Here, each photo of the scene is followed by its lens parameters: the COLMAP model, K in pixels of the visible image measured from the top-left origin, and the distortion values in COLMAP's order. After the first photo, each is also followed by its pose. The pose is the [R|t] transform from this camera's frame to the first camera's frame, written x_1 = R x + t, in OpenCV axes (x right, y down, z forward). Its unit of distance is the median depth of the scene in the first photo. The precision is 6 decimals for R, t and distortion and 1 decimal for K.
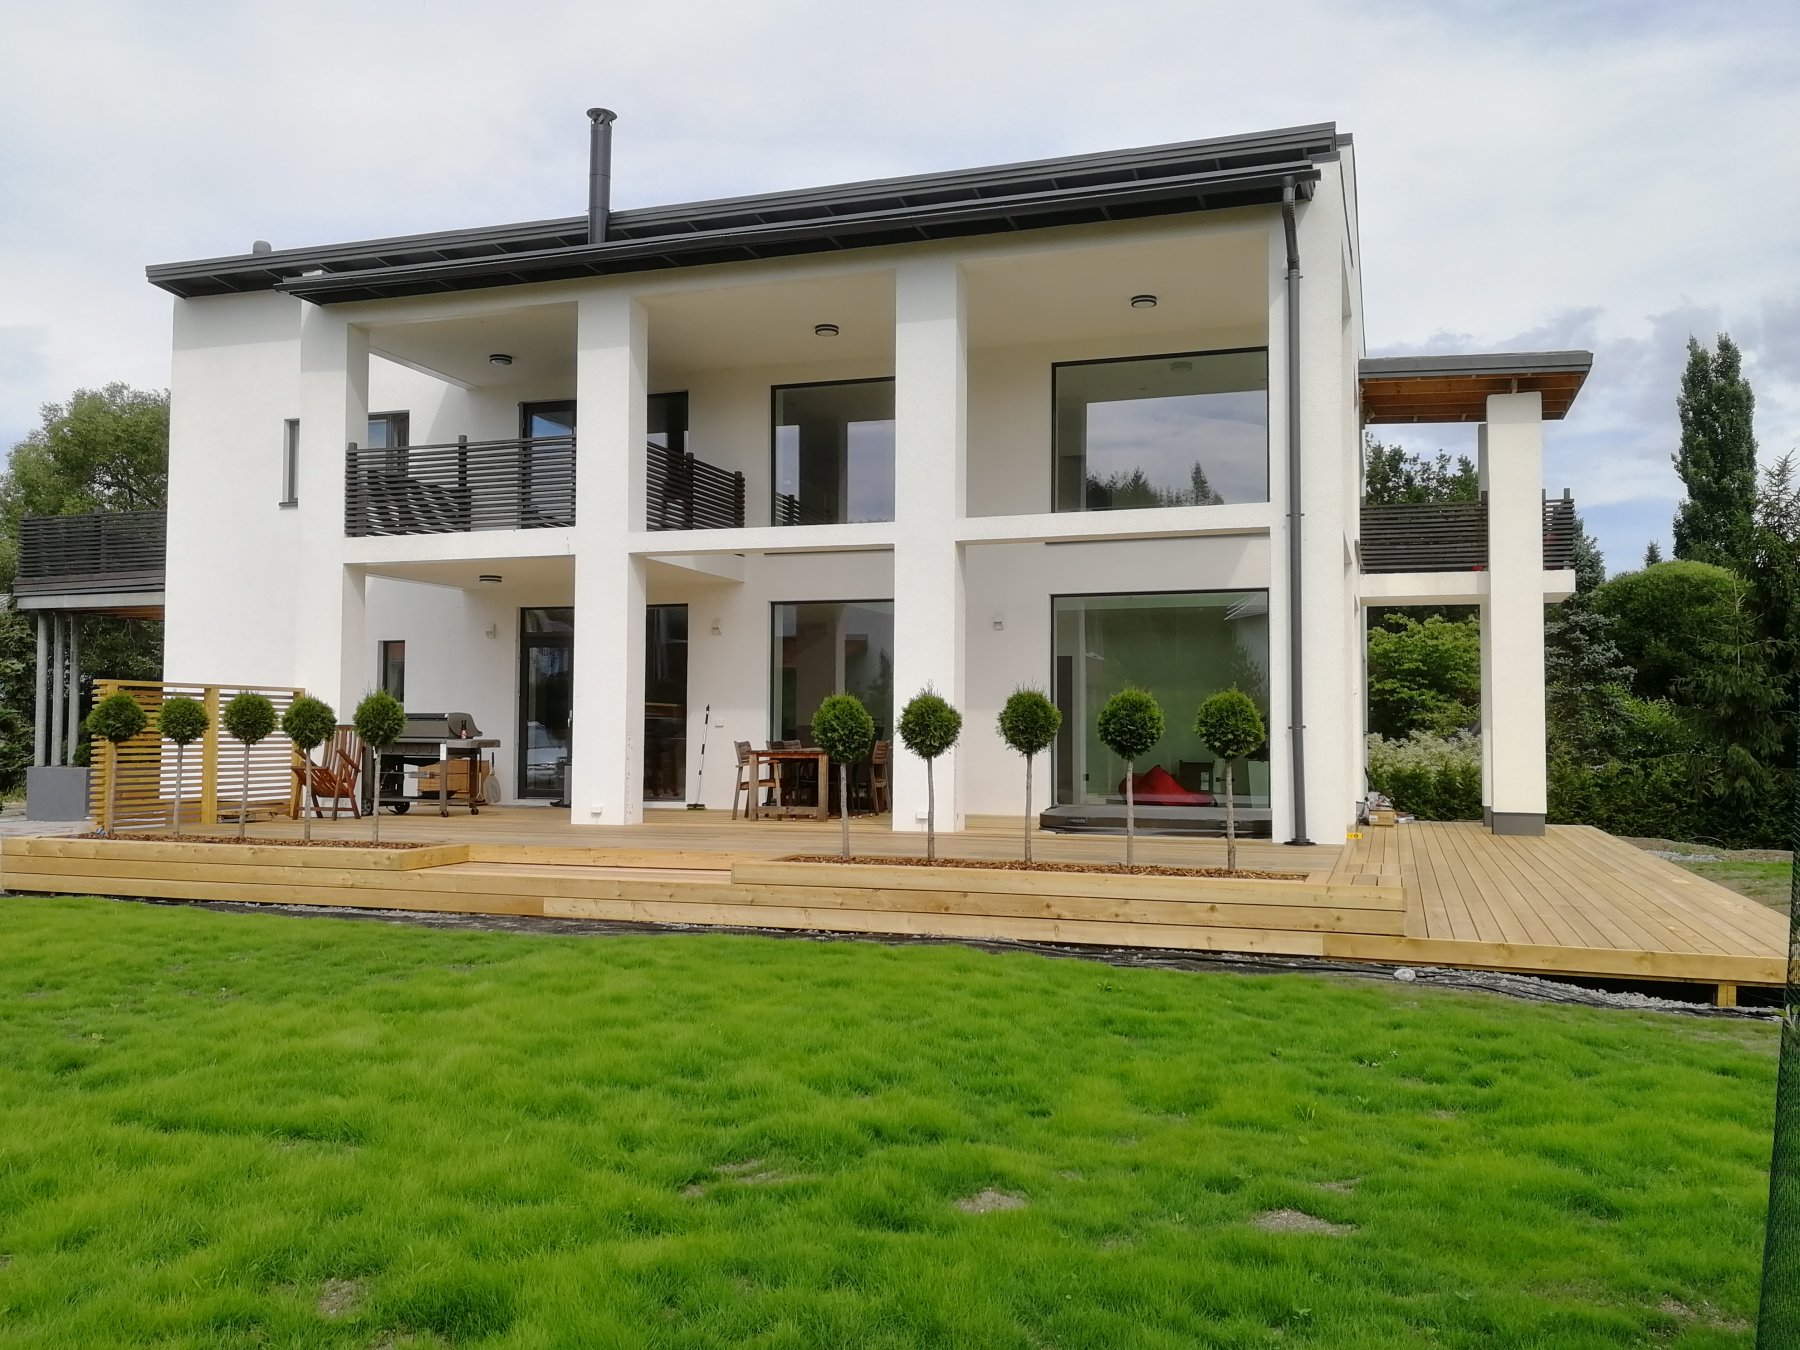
lens RADIAL K [[1447.9, 0, 916.9], [0, 1447.9, 674.9], [0, 0, 1]] dist [0.030106, -0.009934]
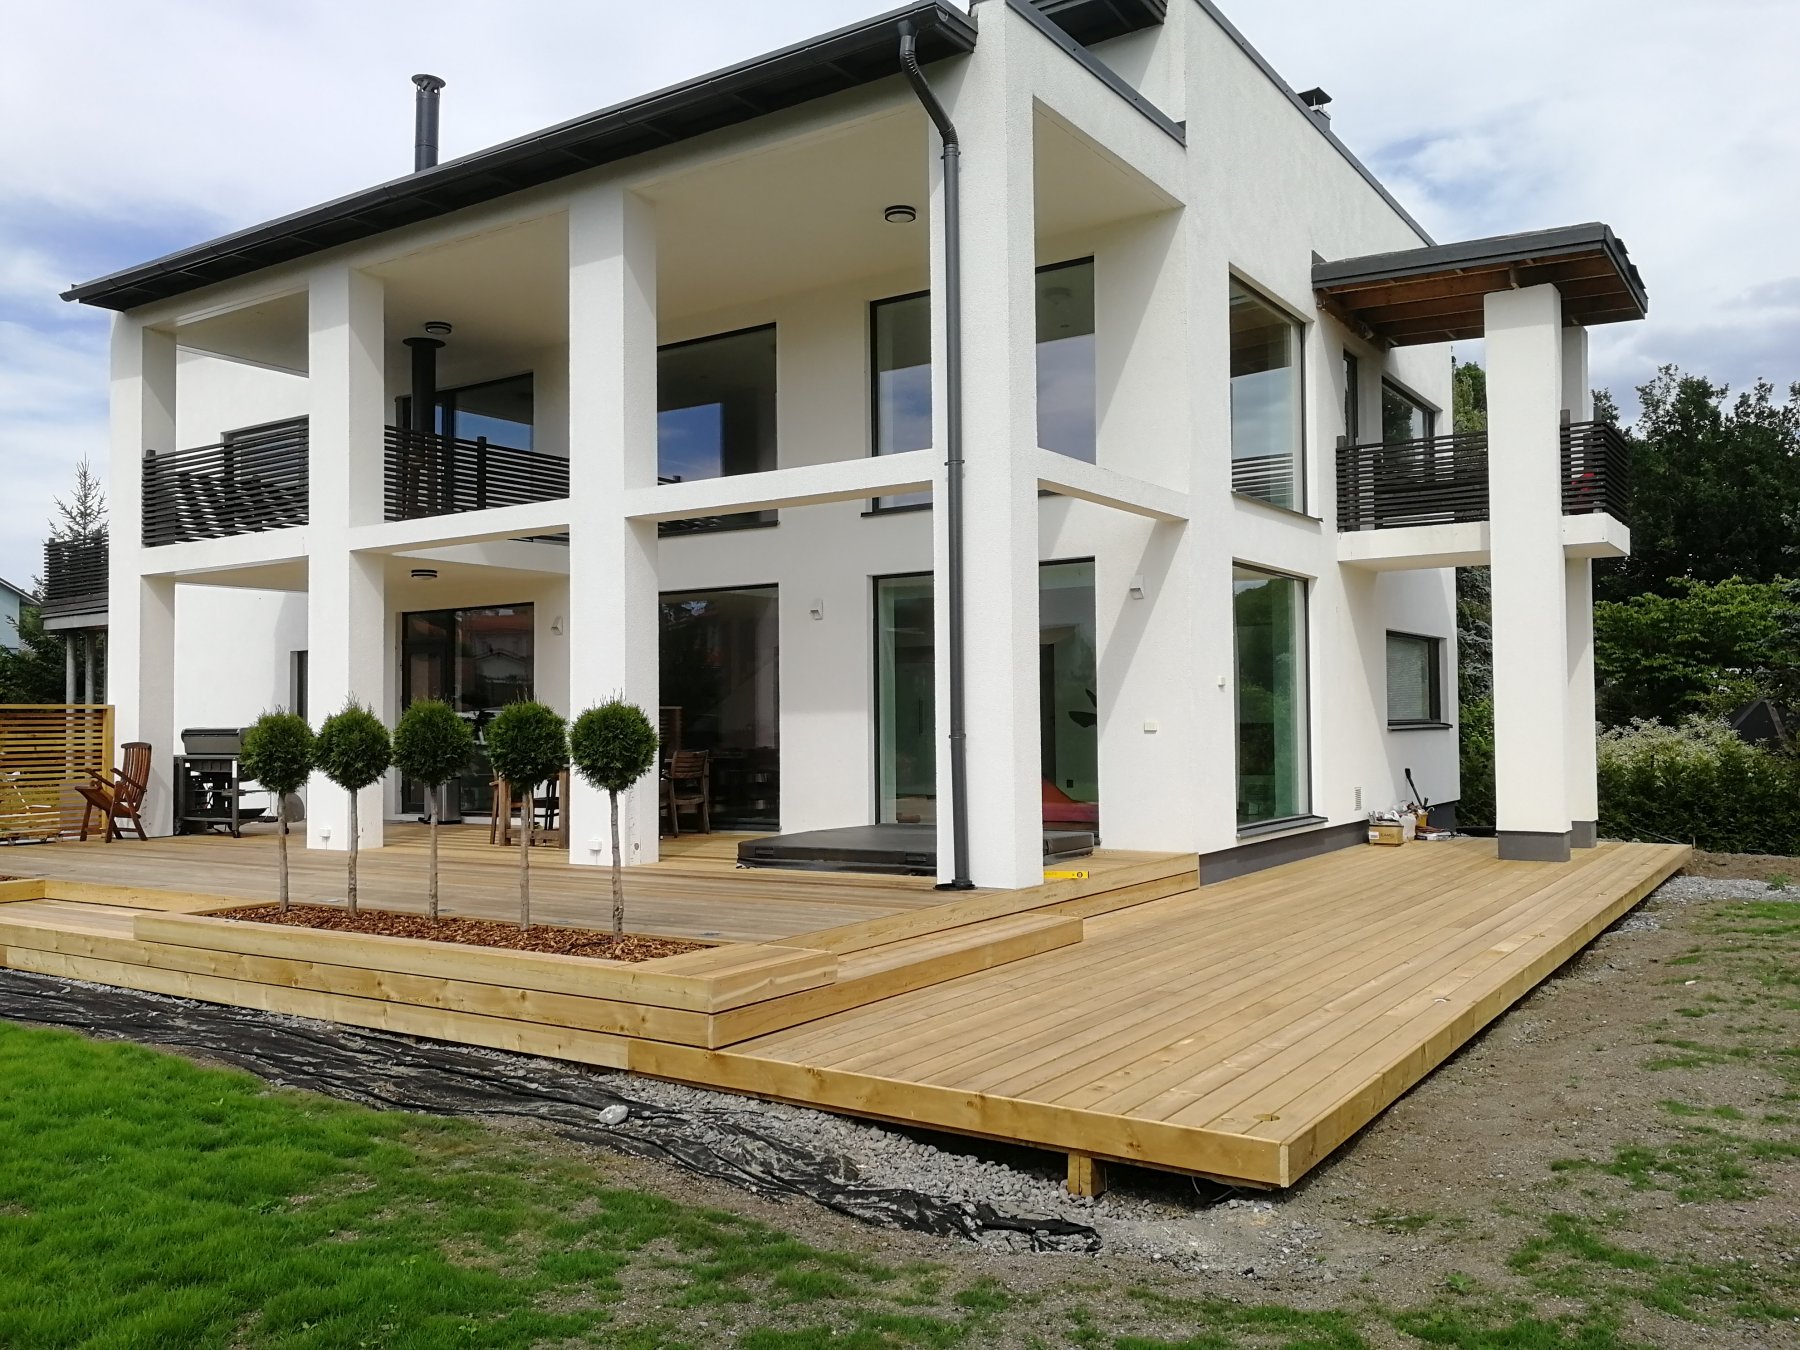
lens RADIAL K [[1447.9, 0, 892.4], [0, 1447.9, 672.0], [0, 0, 1]] dist [0.030106, -0.009934]
pose [[0.965380, -0.025574, -0.259590, 0.346933], [0.027009, 0.999633, 0.001960, -0.000545], [0.259445, -0.008903, 0.965717, 0.199180]]
